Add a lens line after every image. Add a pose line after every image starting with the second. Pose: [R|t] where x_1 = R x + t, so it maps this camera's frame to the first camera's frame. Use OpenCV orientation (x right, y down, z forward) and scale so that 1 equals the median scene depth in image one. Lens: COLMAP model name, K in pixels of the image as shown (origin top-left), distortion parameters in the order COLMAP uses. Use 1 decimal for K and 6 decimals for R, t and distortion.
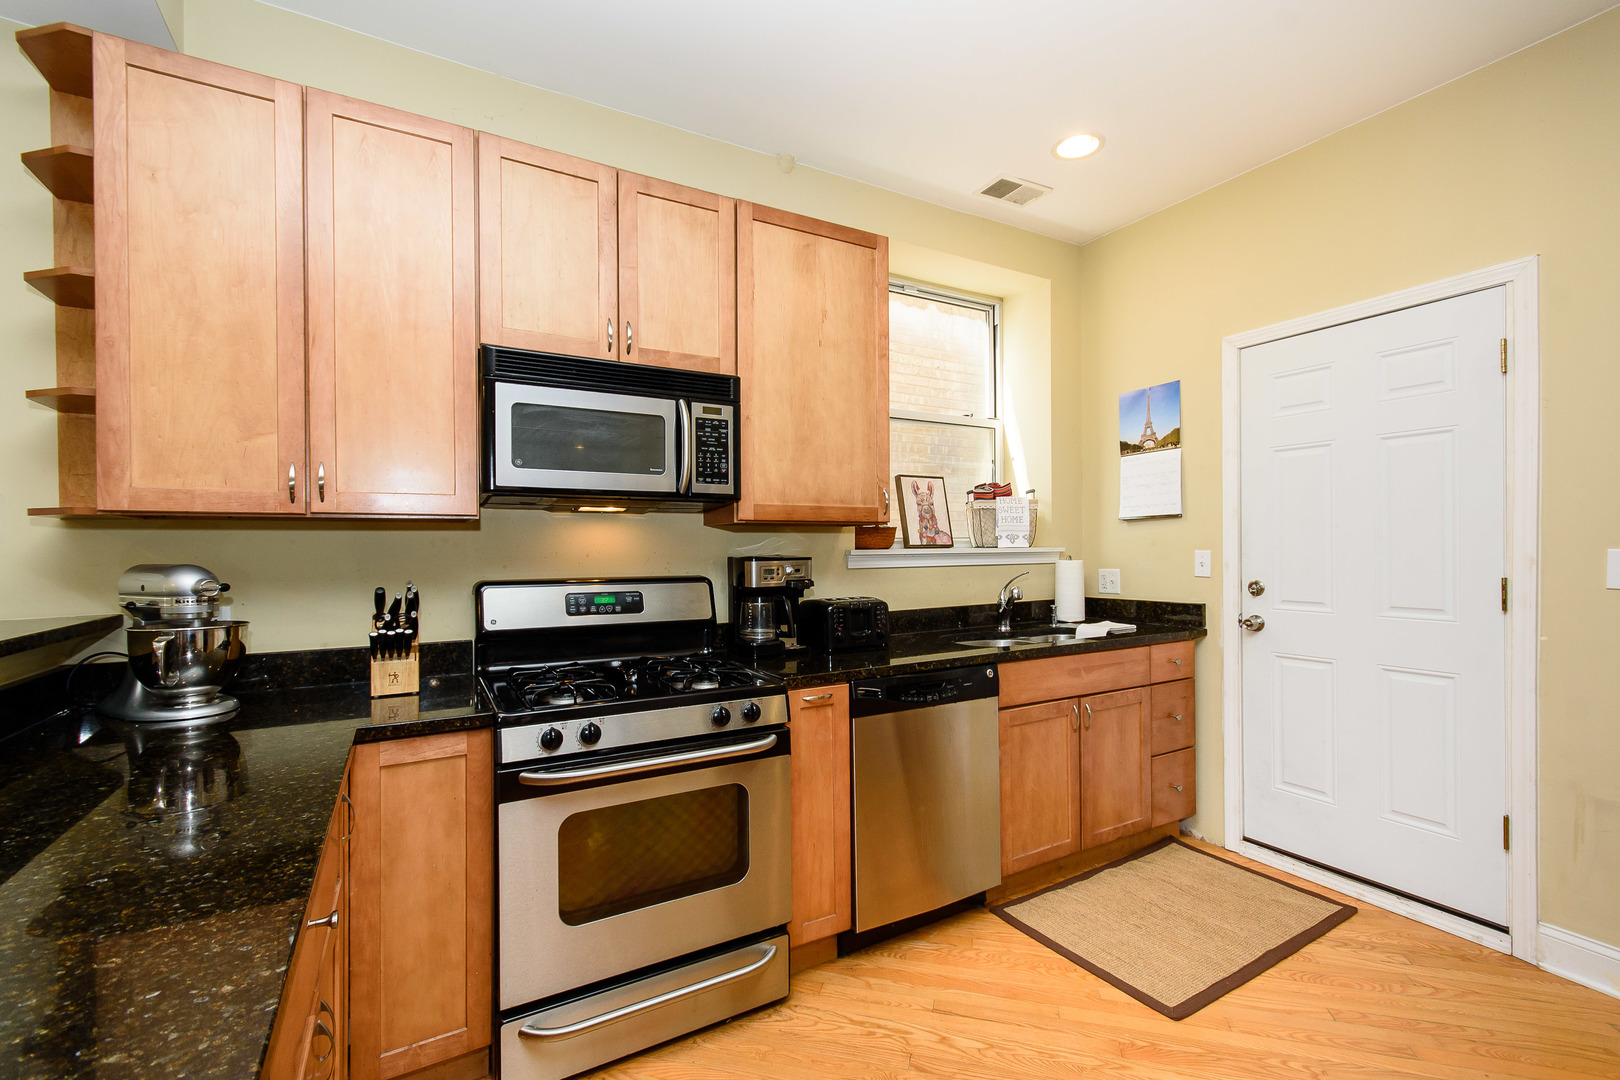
lens RADIAL K [[702.4, 0, 814.0], [0, 702.4, 547.0], [0, 0, 1]] dist [0.002886, 0.000325]
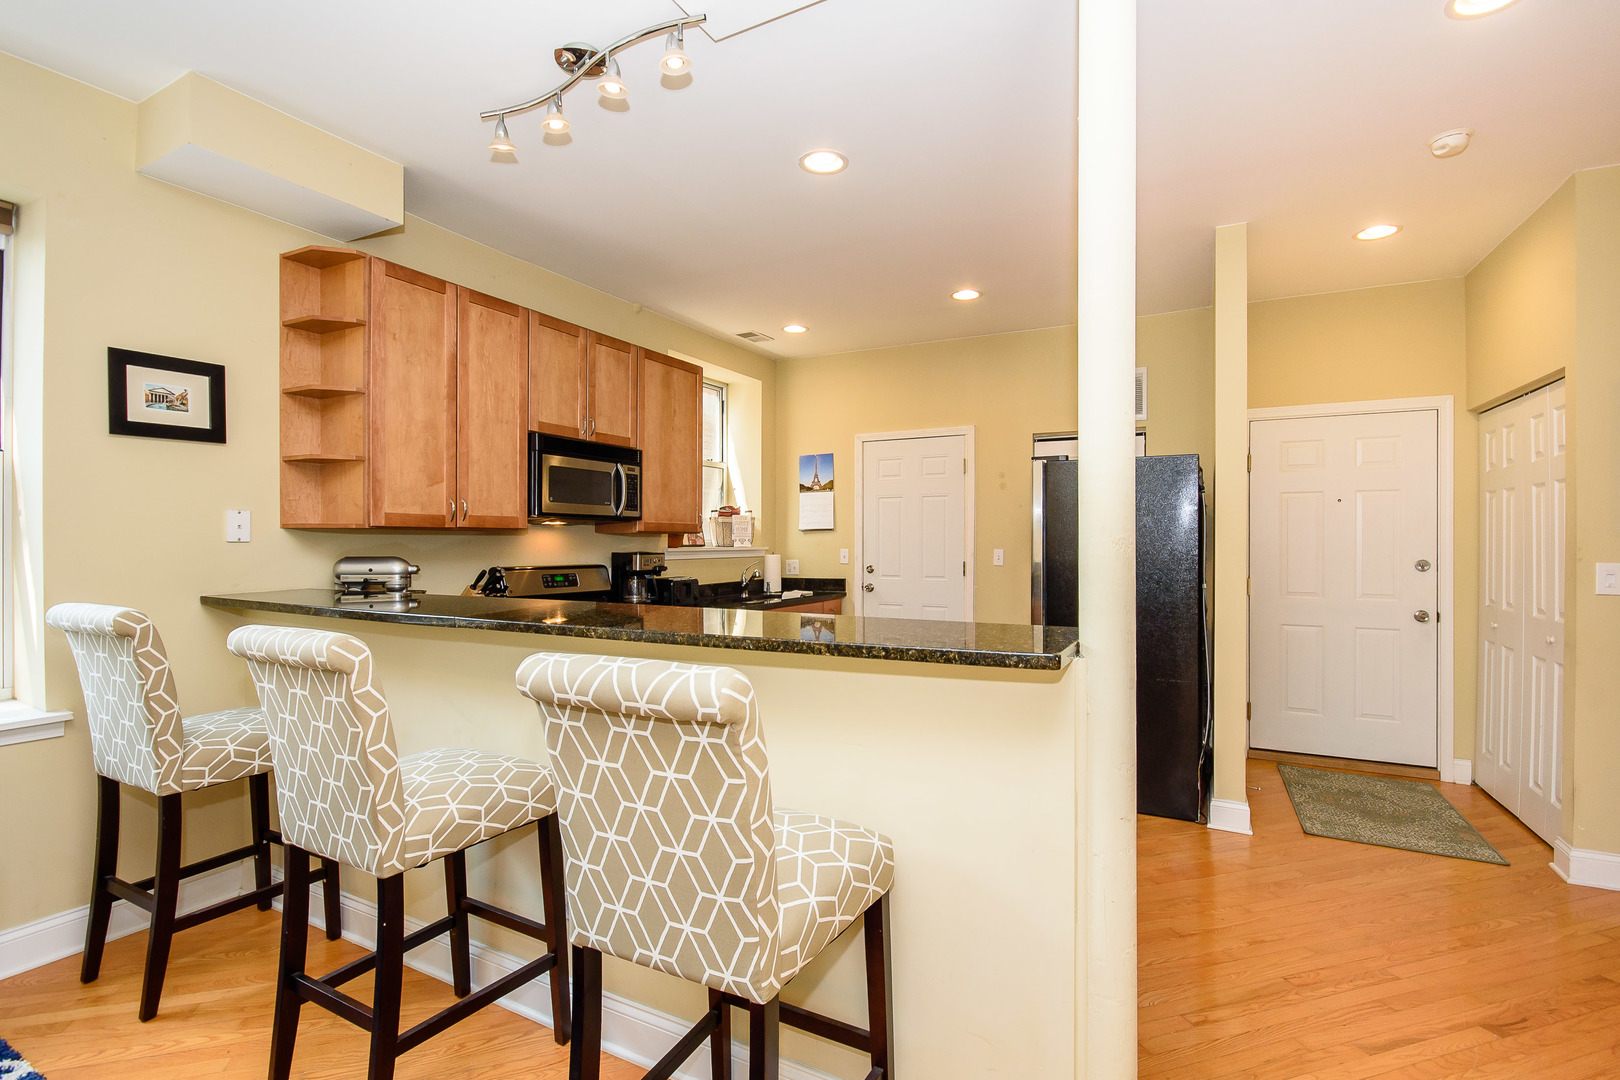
lens RADIAL K [[755.4, 0, 817.2], [0, 755.4, 540.2], [0, 0, 1]] dist [0.002623, -0.008889]
pose [[0.845148, 0.008244, 0.534468, -0.655959], [-0.006198, 0.999965, -0.005625, -0.007698], [-0.534496, 0.001441, 0.845170, -0.730244]]
